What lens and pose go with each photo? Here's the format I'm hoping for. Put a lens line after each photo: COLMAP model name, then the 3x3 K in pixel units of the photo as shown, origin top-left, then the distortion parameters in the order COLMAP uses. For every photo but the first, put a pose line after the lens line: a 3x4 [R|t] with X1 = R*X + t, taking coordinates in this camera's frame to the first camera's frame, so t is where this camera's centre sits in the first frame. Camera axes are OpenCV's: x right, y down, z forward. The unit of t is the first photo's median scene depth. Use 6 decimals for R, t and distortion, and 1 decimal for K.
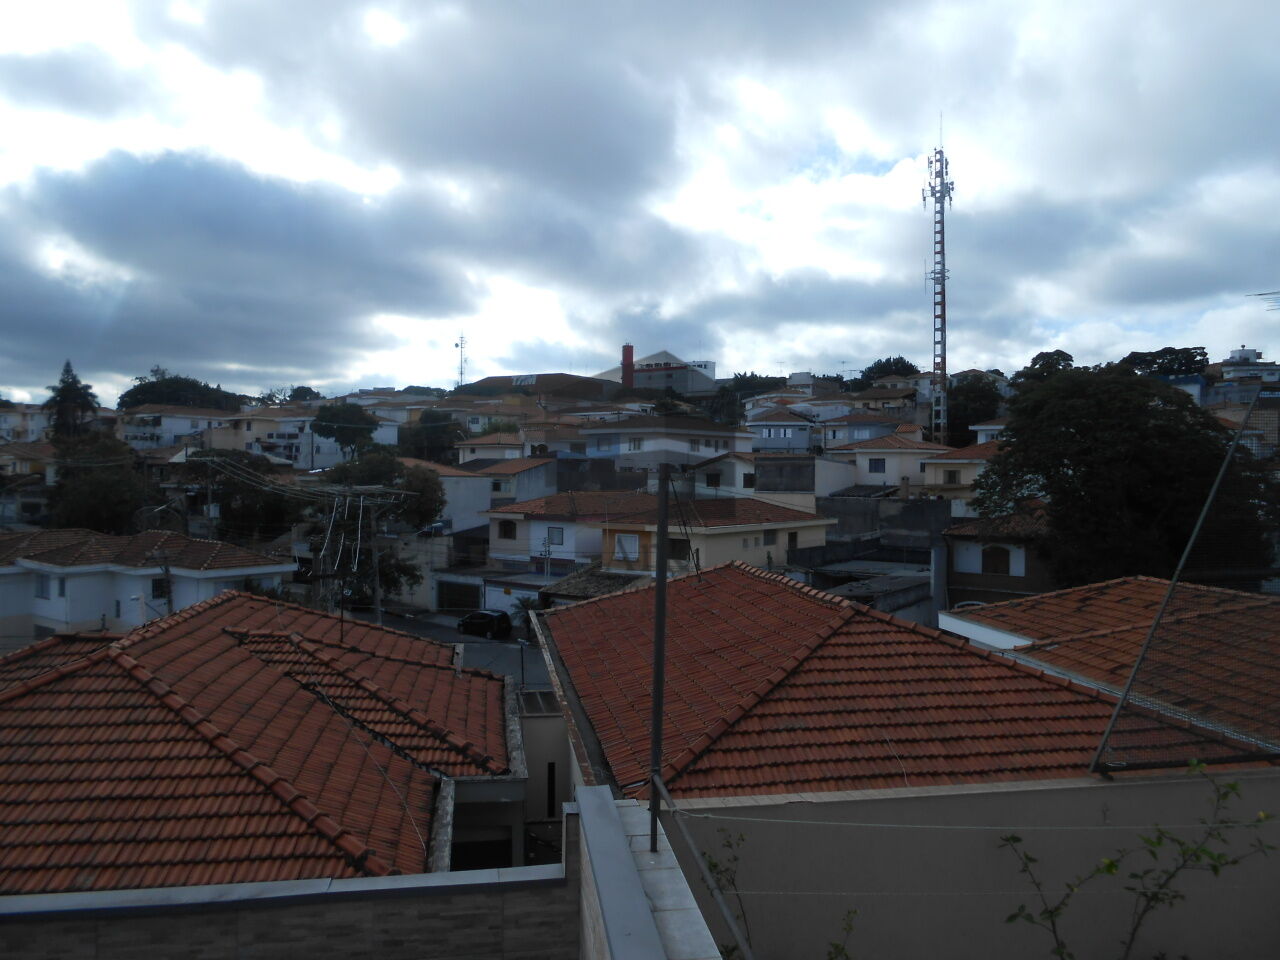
lens RADIAL K [[986.4, 0, 622.5], [0, 986.4, 481.0], [0, 0, 1]] dist [-0.066212, 0.065445]
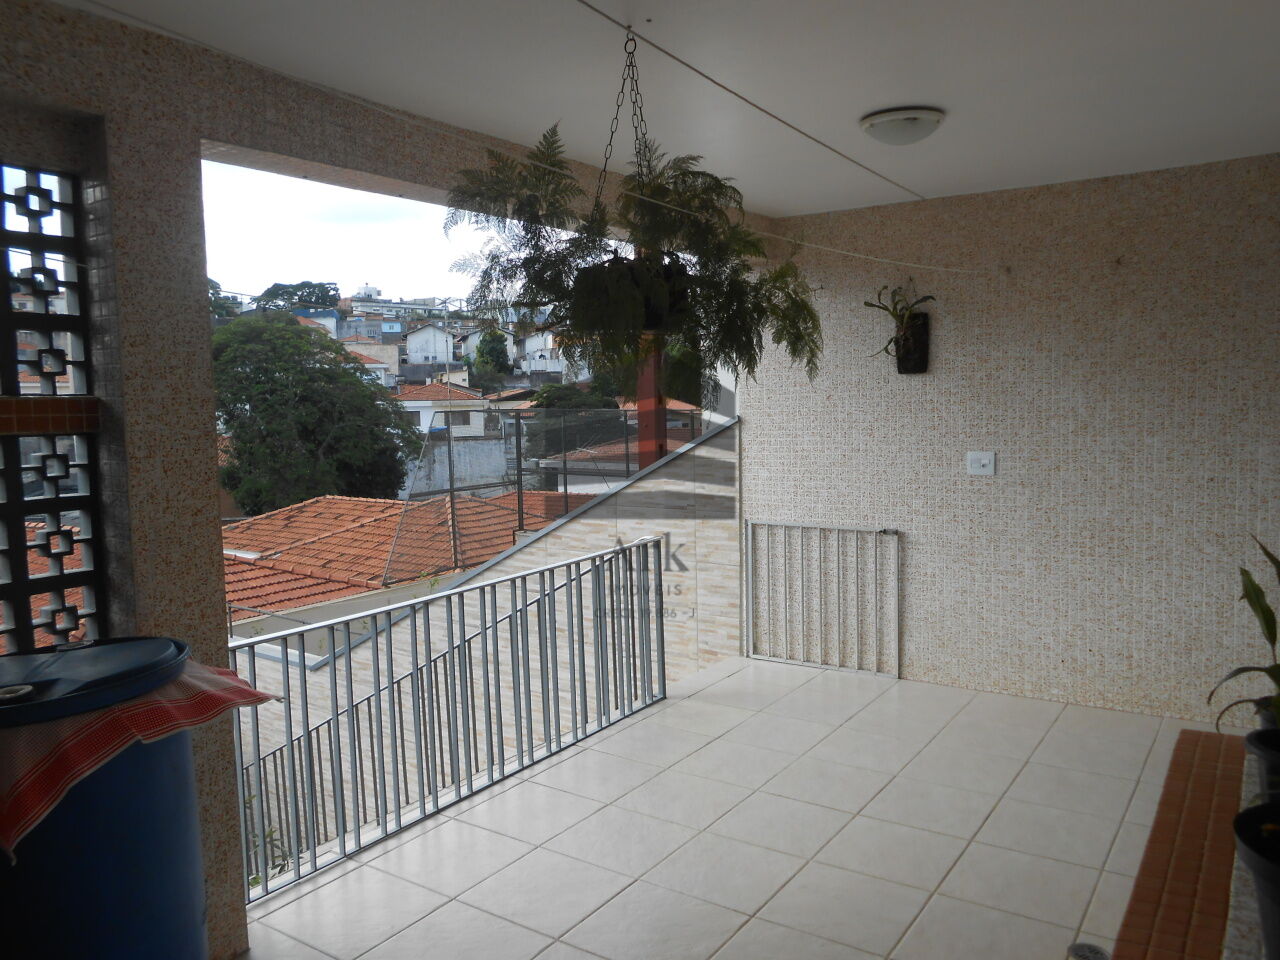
lens RADIAL K [[986.4, 0, 622.5], [0, 986.4, 481.0], [0, 0, 1]] dist [-0.066212, 0.065445]
pose [[0.682818, -0.077873, 0.726426, -0.154416], [0.023329, 0.996120, 0.084856, -0.024657], [-0.730216, -0.040995, 0.681986, -0.189499]]
